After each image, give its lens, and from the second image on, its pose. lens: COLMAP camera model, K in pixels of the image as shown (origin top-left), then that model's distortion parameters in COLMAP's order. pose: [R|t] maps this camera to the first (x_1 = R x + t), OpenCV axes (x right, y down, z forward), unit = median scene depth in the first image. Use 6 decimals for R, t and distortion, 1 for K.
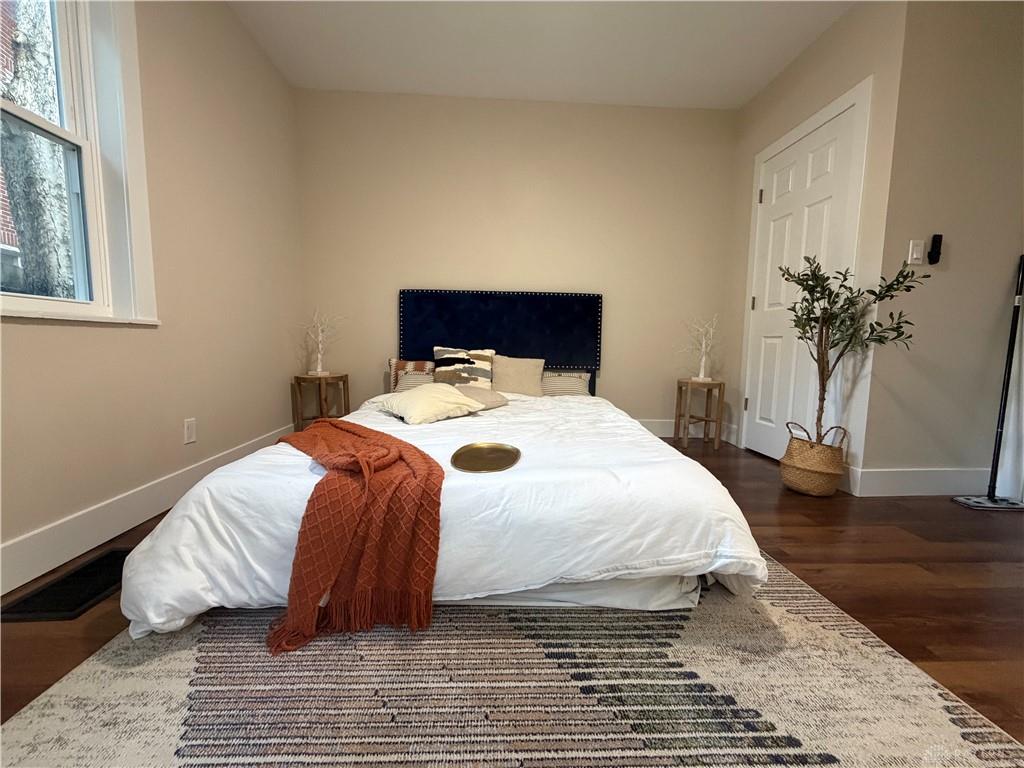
lens RADIAL K [[406.3, 0, 513.1], [0, 406.3, 381.4], [0, 0, 1]] dist [0.000544, 0.000309]
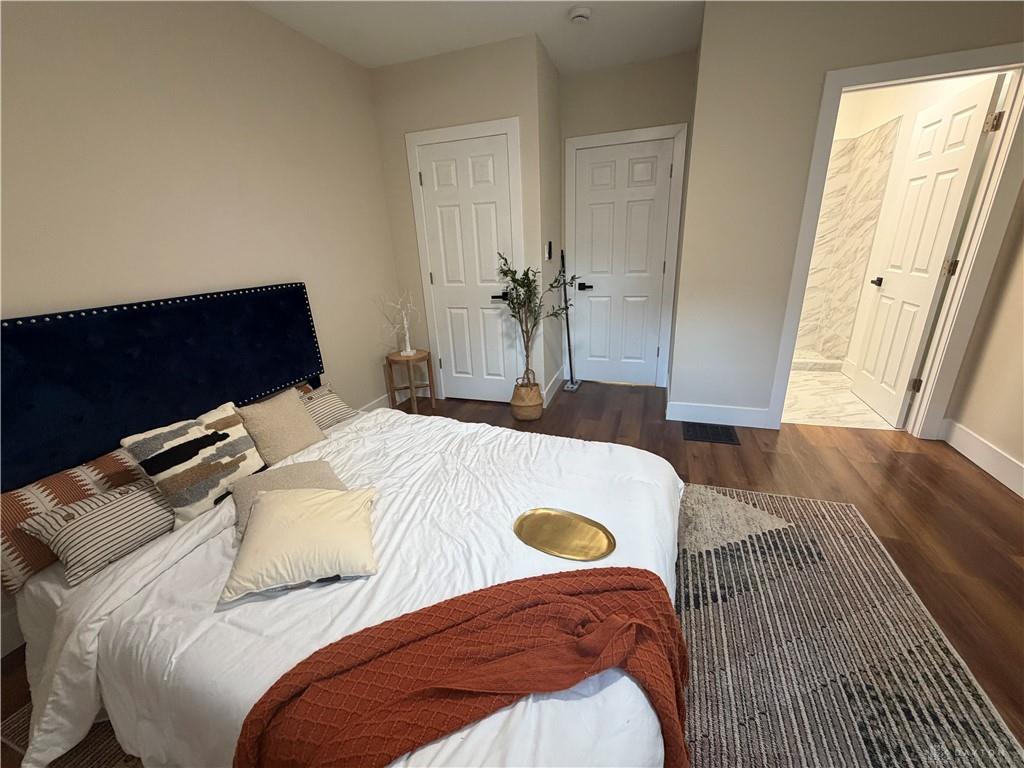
lens RADIAL K [[406.3, 0, 513.1], [0, 406.3, 381.4], [0, 0, 1]] dist [0.000544, 0.000309]
pose [[0.385192, -0.329205, 0.862120, -0.532927], [0.138690, 0.944248, 0.298600, -0.302525], [-0.912355, 0.004549, 0.409374, 0.430202]]
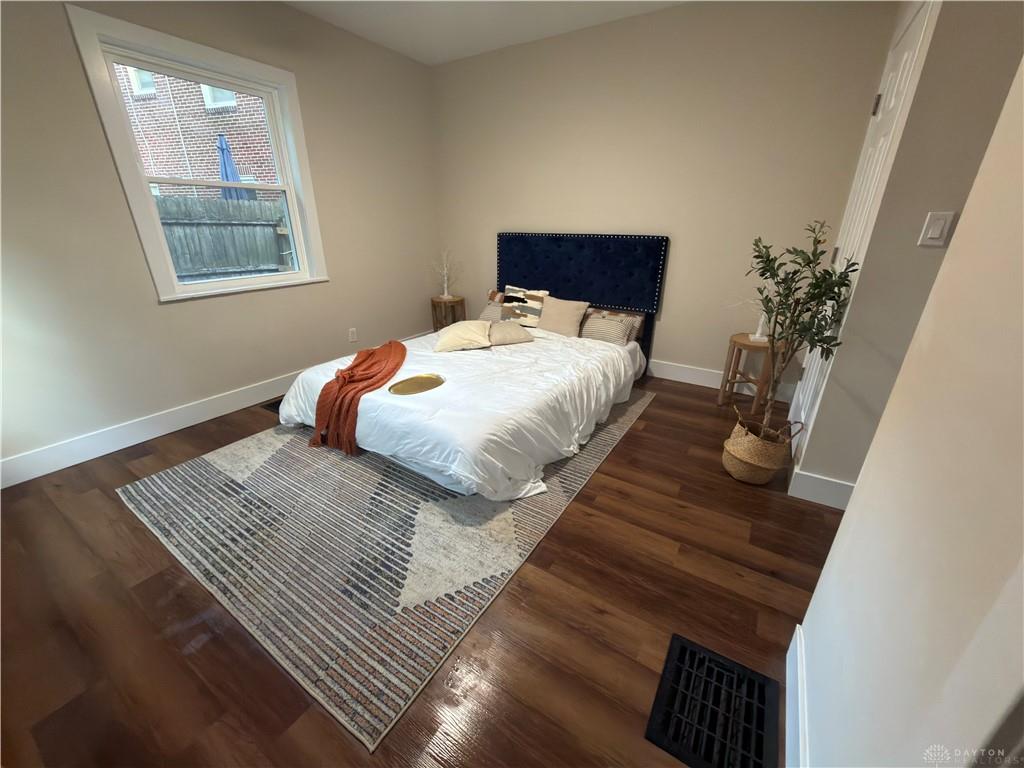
lens RADIAL K [[407.0, 0, 517.6], [0, 407.0, 383.2], [0, 0, 1]] dist [-0.000371, 0.000110]
pose [[0.816103, 0.201094, -0.541791, 0.746877], [-0.043209, 0.956114, 0.289790, -0.207079], [0.576289, -0.213088, 0.788977, -0.068303]]
